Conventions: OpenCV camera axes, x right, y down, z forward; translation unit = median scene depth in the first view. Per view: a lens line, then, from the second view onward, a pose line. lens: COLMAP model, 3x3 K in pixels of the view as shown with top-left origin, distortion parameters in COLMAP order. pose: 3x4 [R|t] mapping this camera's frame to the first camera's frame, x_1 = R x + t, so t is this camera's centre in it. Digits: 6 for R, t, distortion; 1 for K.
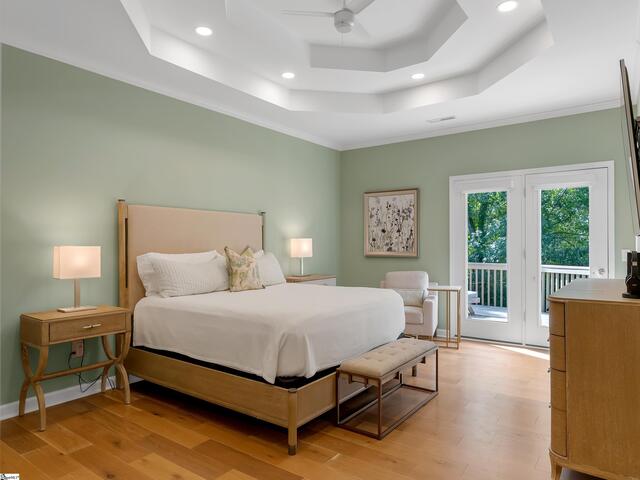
lens RADIAL K [[424.1, 0, 320.6], [0, 424.1, 239.6], [0, 0, 1]] dist [0.003312, 0.000763]
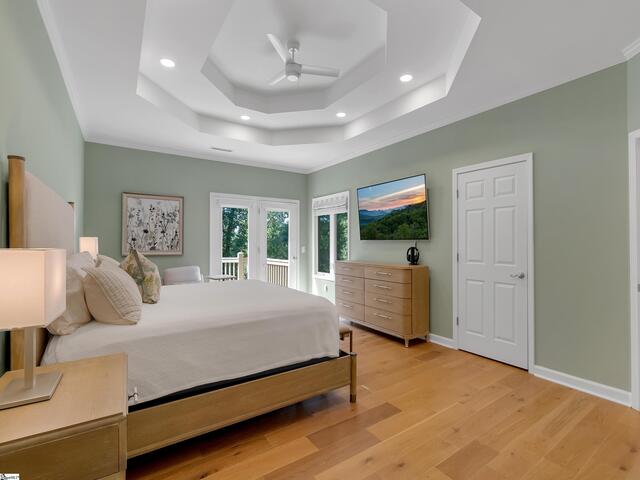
lens RADIAL K [[310.8, 0, 316.6], [0, 310.8, 236.8], [0, 0, 1]] dist [-0.004012, -0.000684]
pose [[0.328126, 0.020038, 0.944421, -0.460792], [-0.009331, 0.999795, -0.017972, 0.003218], [-0.944588, -0.002915, 0.328246, 0.352556]]
